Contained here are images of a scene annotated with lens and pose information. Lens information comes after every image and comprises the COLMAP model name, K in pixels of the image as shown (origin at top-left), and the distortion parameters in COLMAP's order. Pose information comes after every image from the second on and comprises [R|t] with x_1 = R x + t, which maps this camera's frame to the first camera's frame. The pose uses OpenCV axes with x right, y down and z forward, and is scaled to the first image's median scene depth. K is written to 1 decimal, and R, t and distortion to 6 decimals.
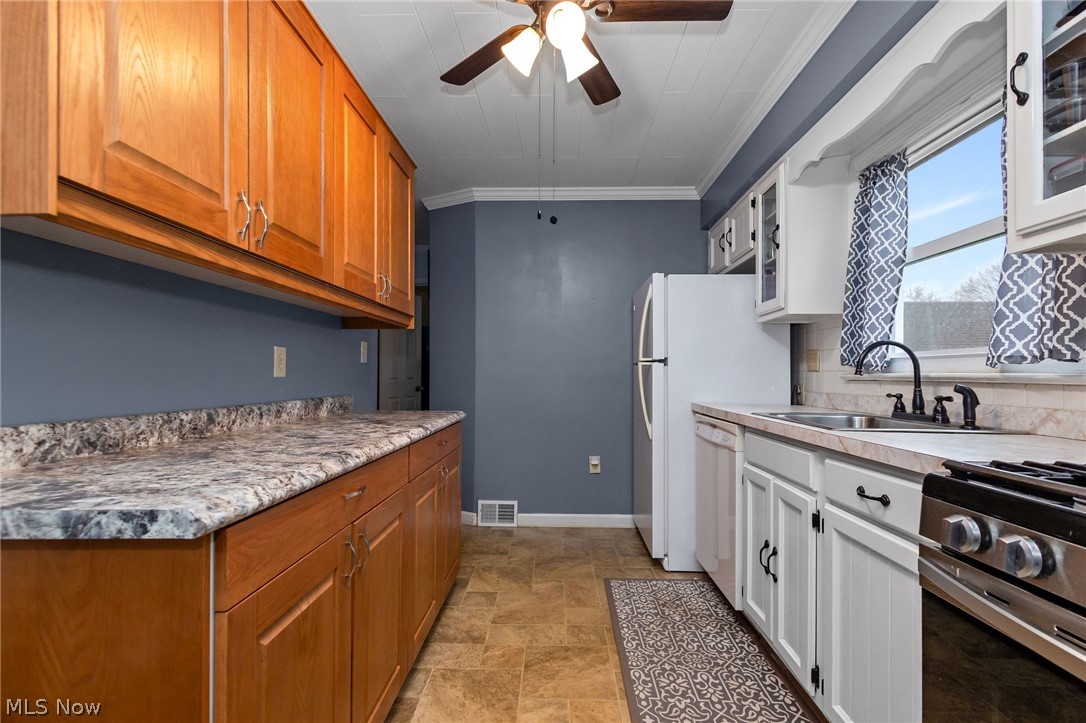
lens RADIAL K [[495.6, 0, 558.4], [0, 495.6, 375.4], [0, 0, 1]] dist [0.014747, 0.000053]
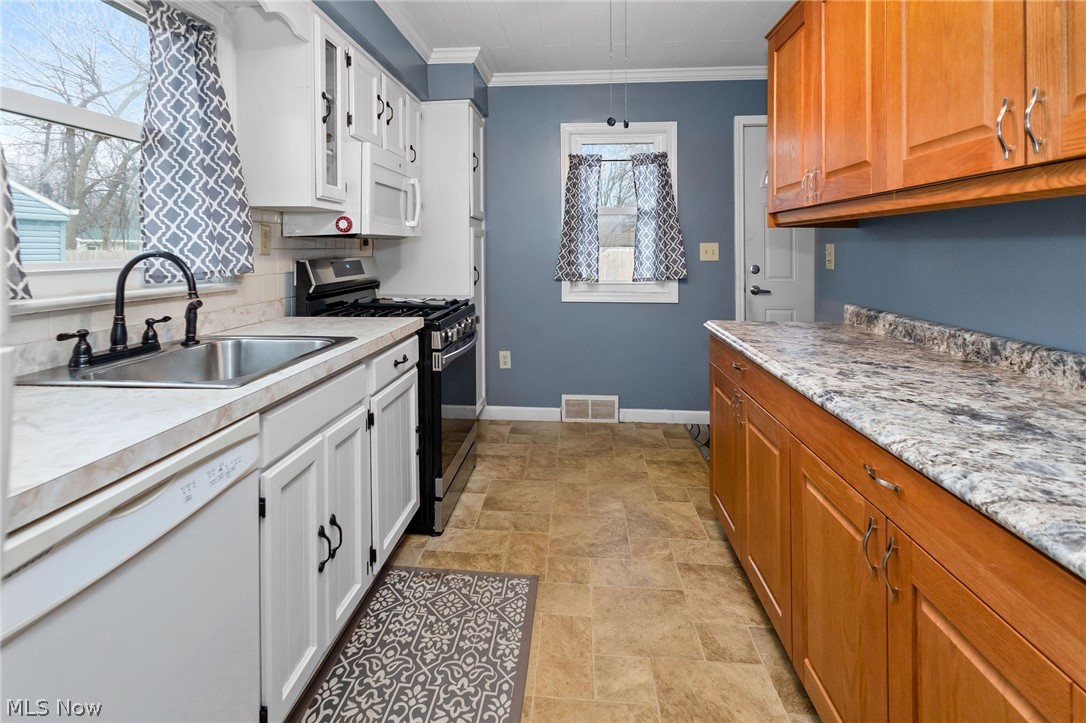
lens RADIAL K [[531.3, 0, 532.8], [0, 531.3, 252.3], [0, 0, 1]] dist [-0.000395, -0.000034]
pose [[-0.995718, -0.007167, 0.092162, 0.047421], [-0.006216, 0.999925, 0.010598, -0.086190], [-0.092231, 0.009980, -0.995688, 1.881188]]
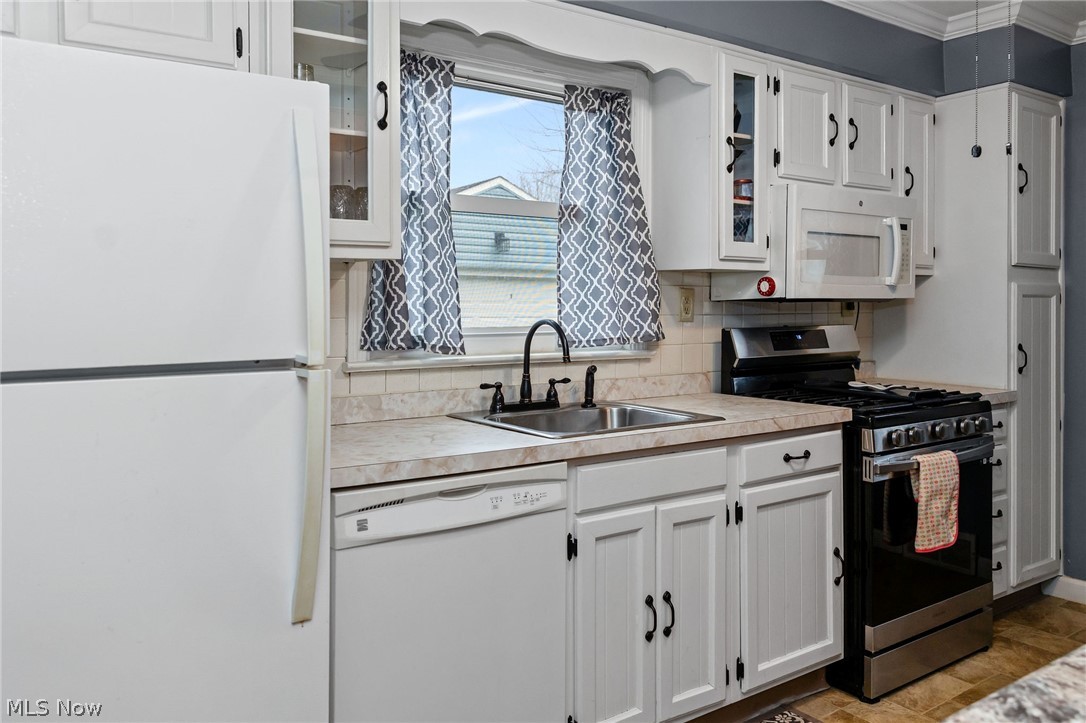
lens RADIAL K [[858.6, 0, 545.8], [0, 858.6, 301.0], [0, 0, 1]] dist [-0.000341, -0.006090]
pose [[-0.585462, -0.009615, 0.810643, -0.554301], [-0.005807, 0.999954, 0.007667, -0.121184], [-0.810679, -0.000219, -0.585491, 2.016429]]
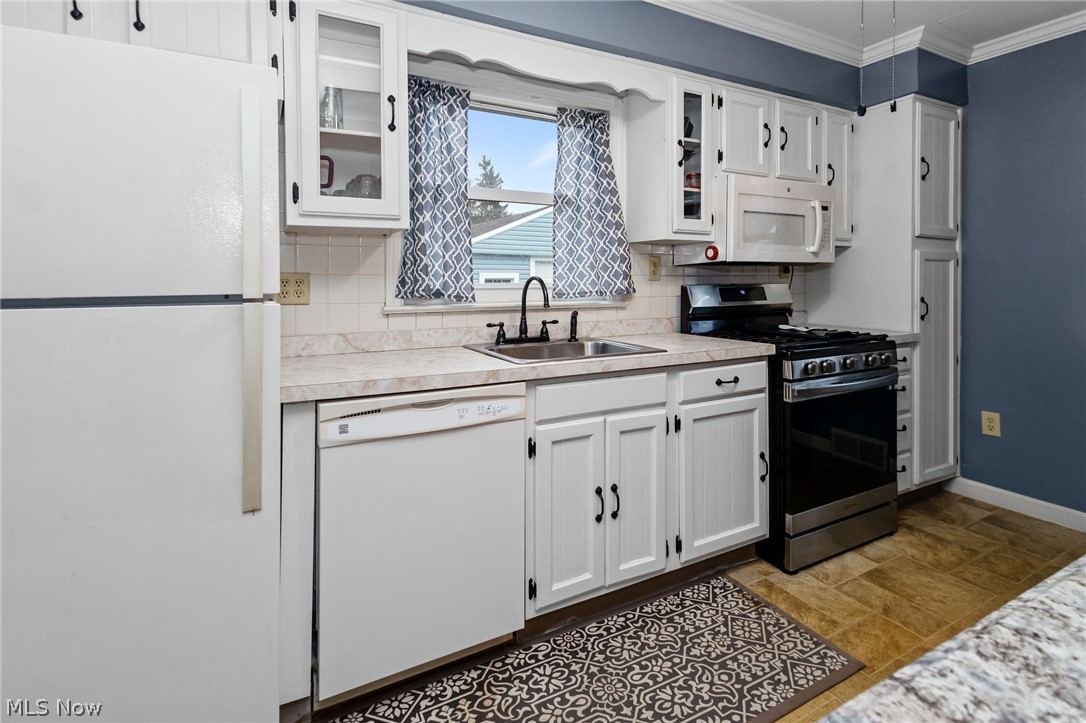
lens RADIAL K [[523.6, 0, 541.5], [0, 523.6, 284.9], [0, 0, 1]] dist [0.001859, 0.000628]
pose [[-0.465708, -0.015327, 0.884806, -0.438148], [0.001065, 0.999840, 0.017880, -0.076849], [-0.884938, 0.009269, -0.465617, 1.683577]]
